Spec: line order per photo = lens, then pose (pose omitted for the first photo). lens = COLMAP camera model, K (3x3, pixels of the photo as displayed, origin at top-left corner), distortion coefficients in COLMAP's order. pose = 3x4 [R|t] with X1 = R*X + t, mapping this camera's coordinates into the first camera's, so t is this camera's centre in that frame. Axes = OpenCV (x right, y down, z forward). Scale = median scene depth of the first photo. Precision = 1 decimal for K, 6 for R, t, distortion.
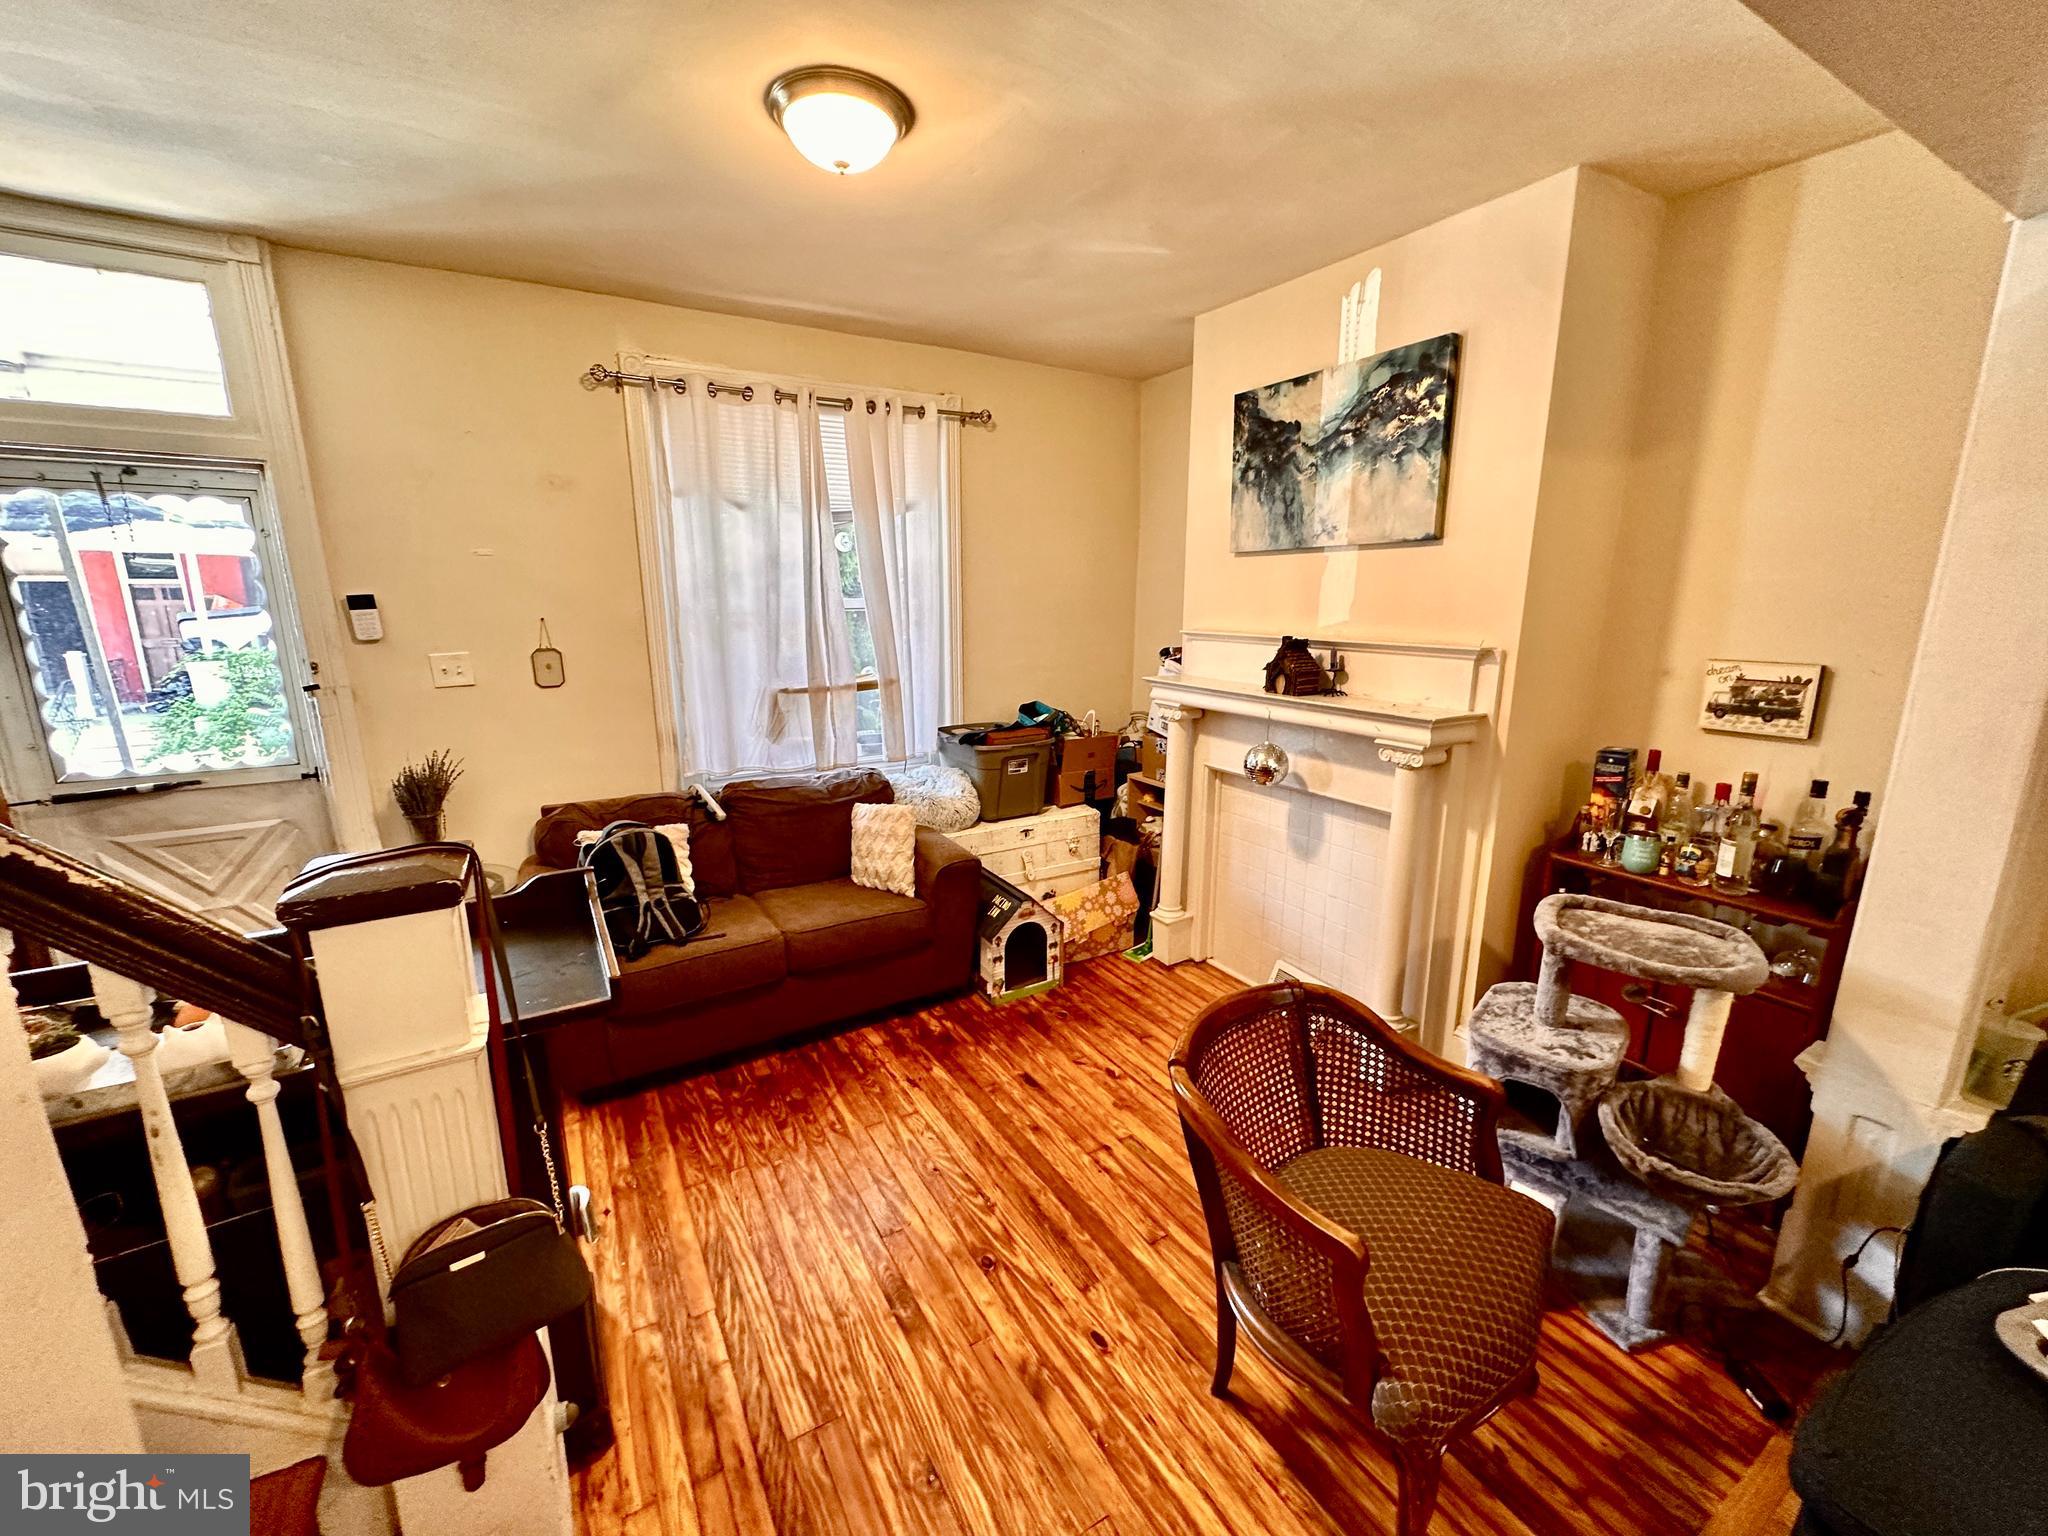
lens RADIAL K [[821.6, 0, 1025.9], [0, 821.6, 770.2], [0, 0, 1]] dist [0.000466, 0.000147]
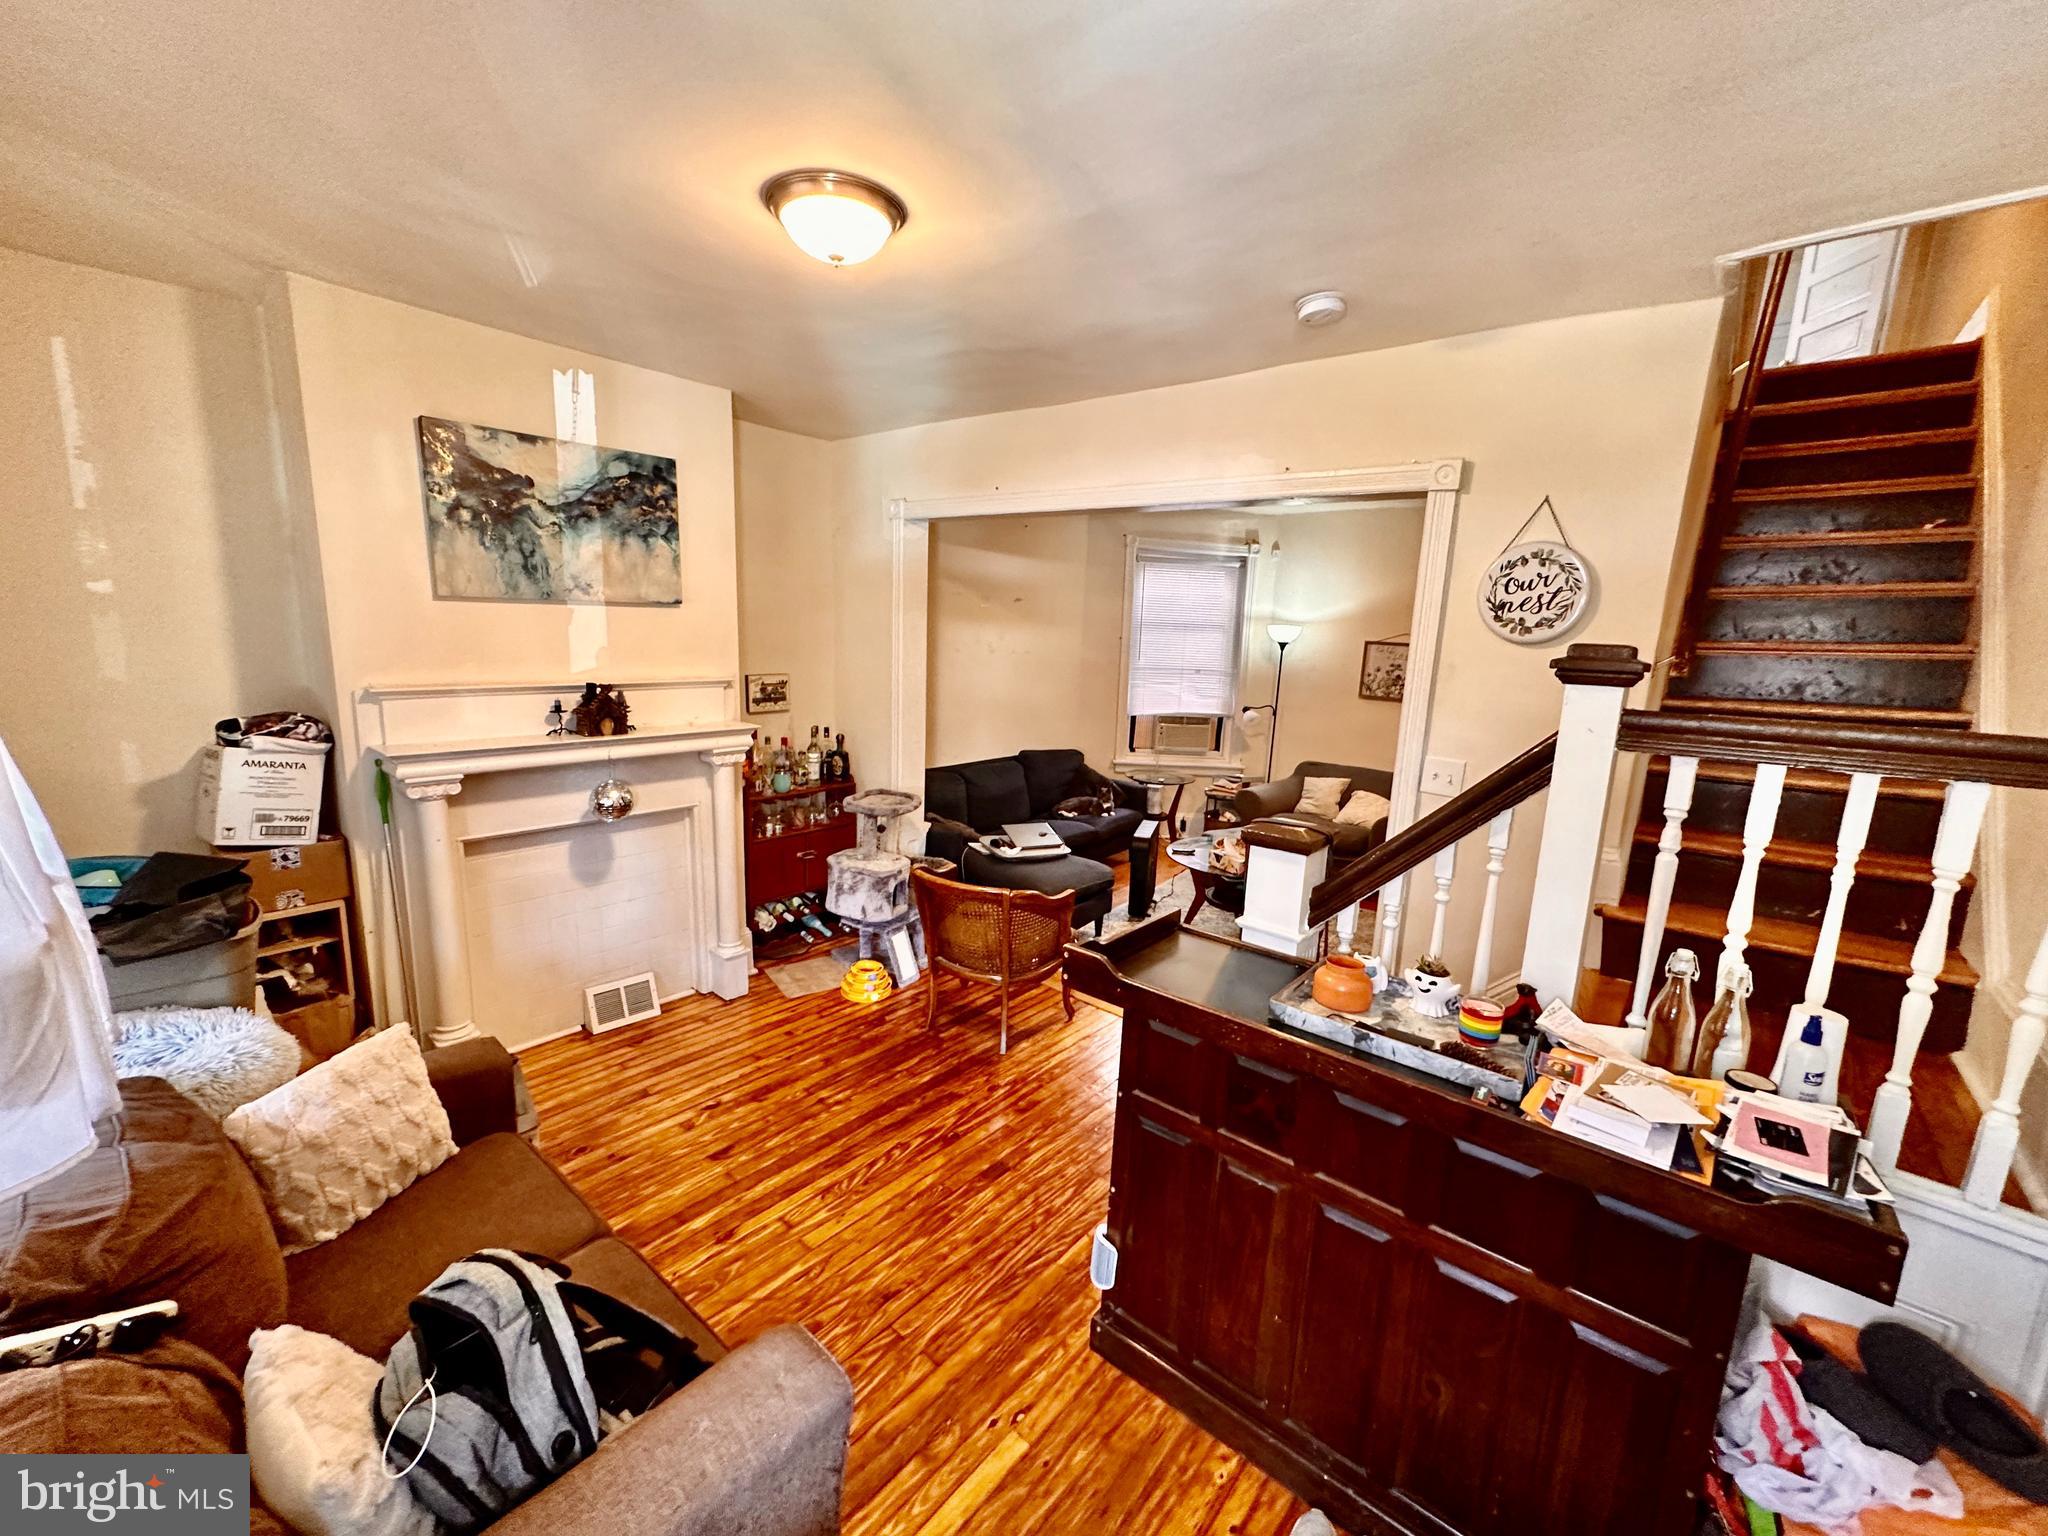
lens RADIAL K [[815.8, 0, 1023.1], [0, 815.8, 772.0], [0, 0, 1]] dist [0.000891, 0.000129]
pose [[-0.316500, -0.183576, 0.930660, -0.854453], [0.165358, 0.955397, 0.244690, -0.213014], [-0.934069, 0.231336, -0.272027, 0.761788]]
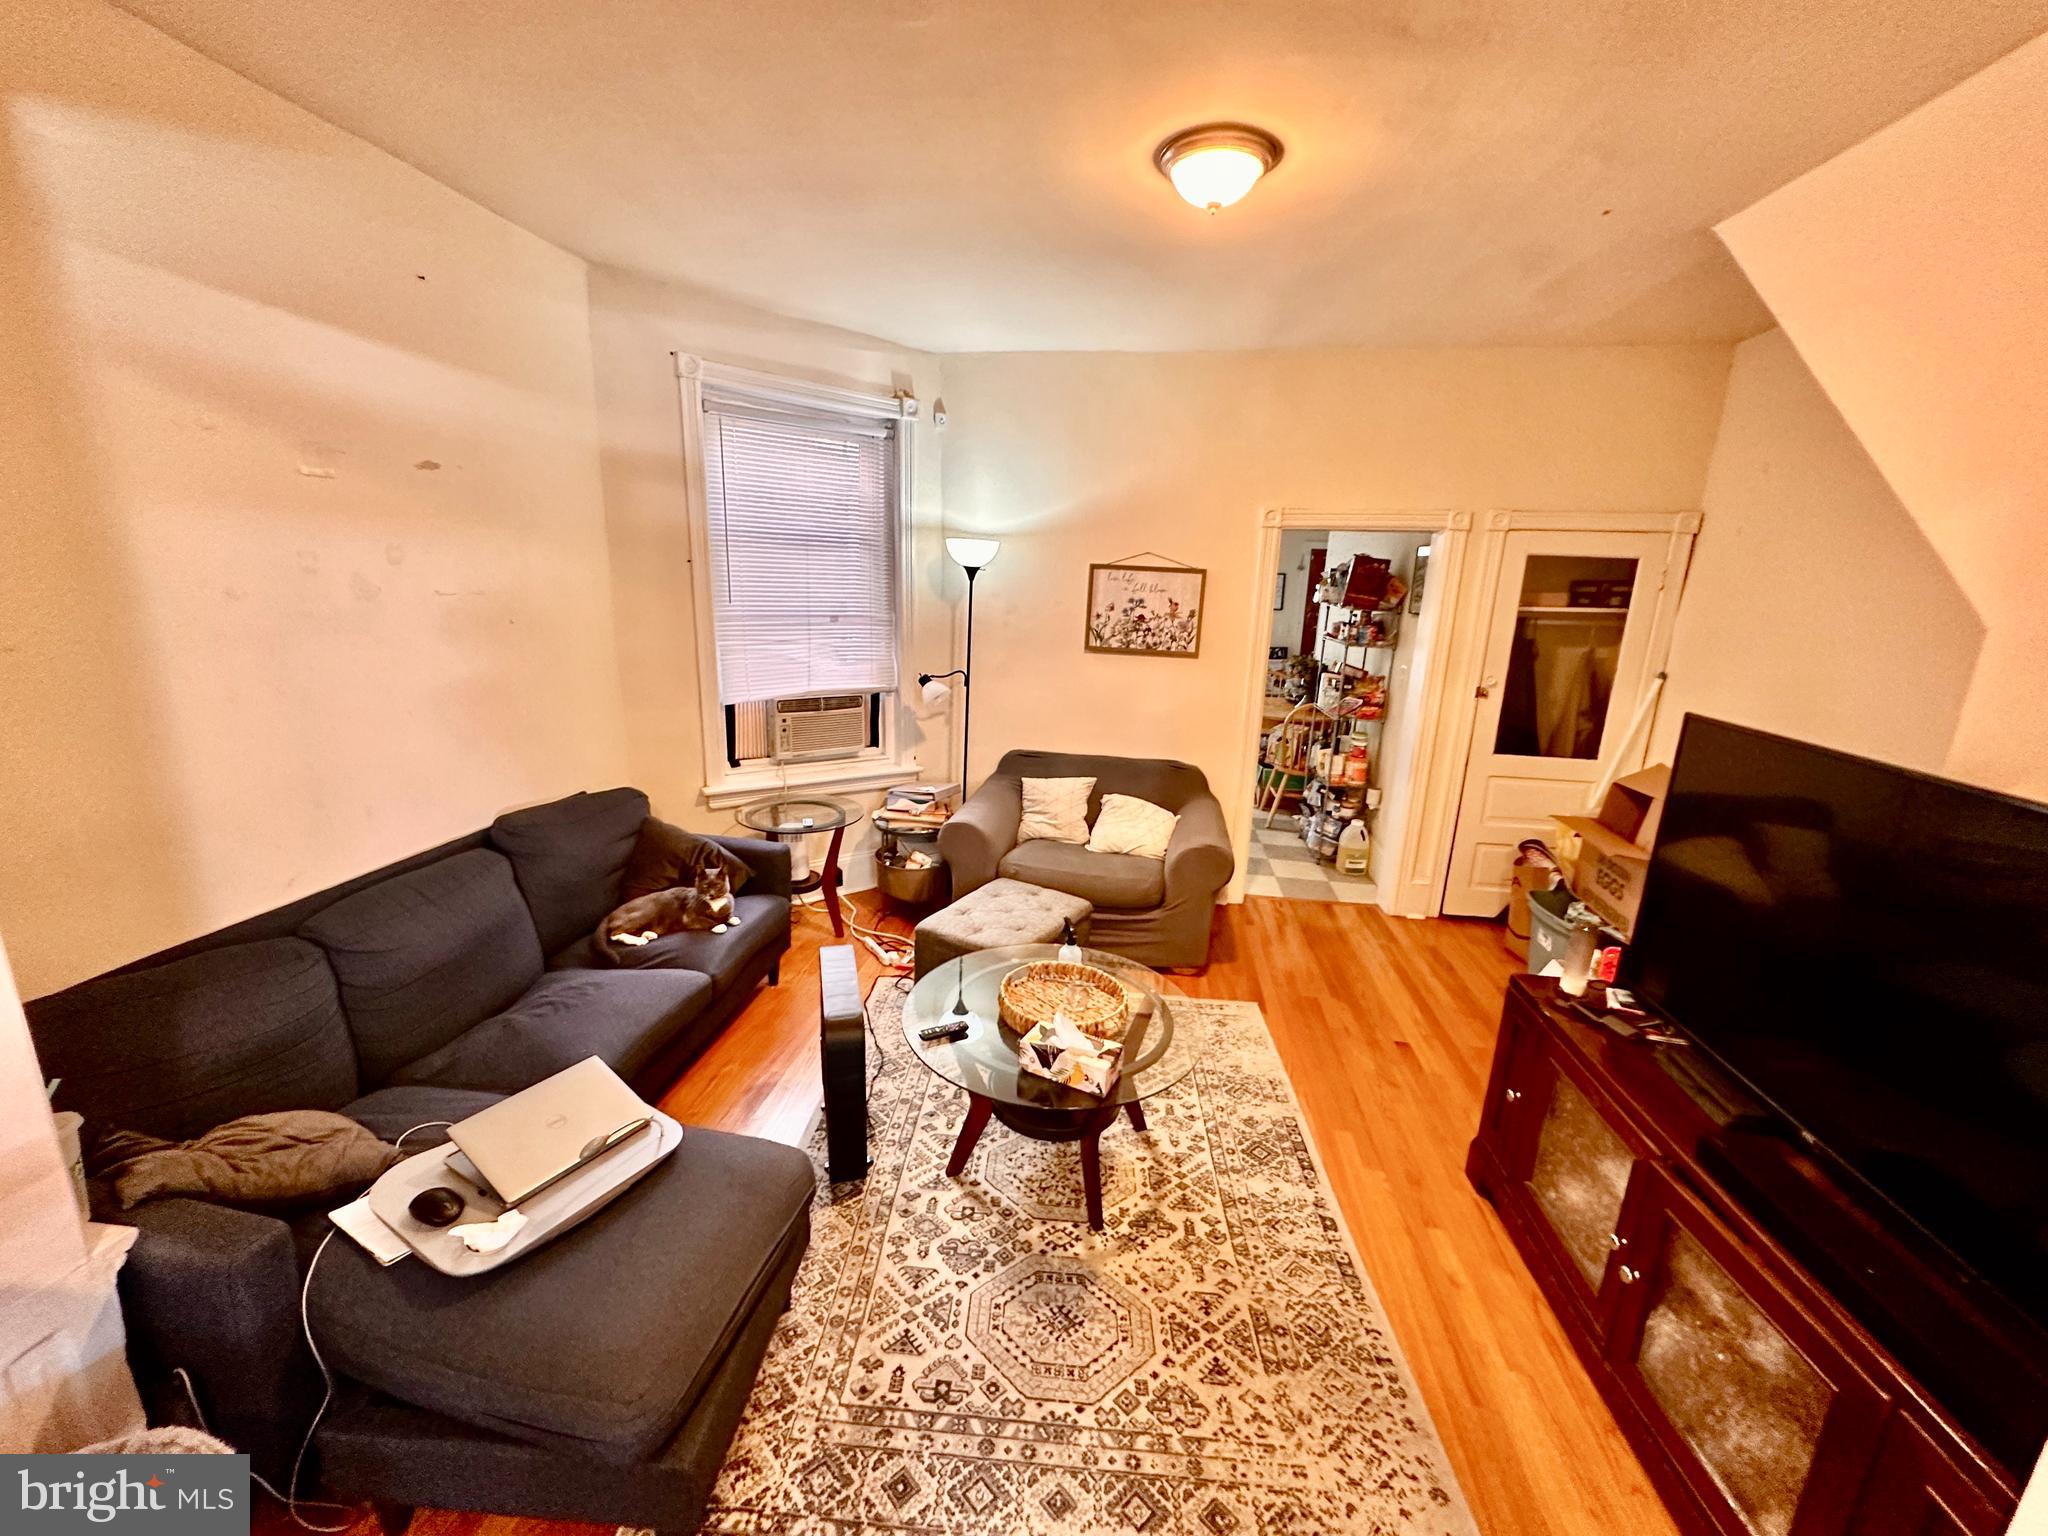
lens RADIAL K [[815.8, 0, 1023.1], [0, 815.8, 772.0], [0, 0, 1]] dist [0.000891, 0.000129]
pose [[-0.769503, -0.178793, 0.613106, 0.035156], [0.102038, 0.913260, 0.394391, -0.112610], [-0.630439, 0.366045, -0.684512, 0.441698]]
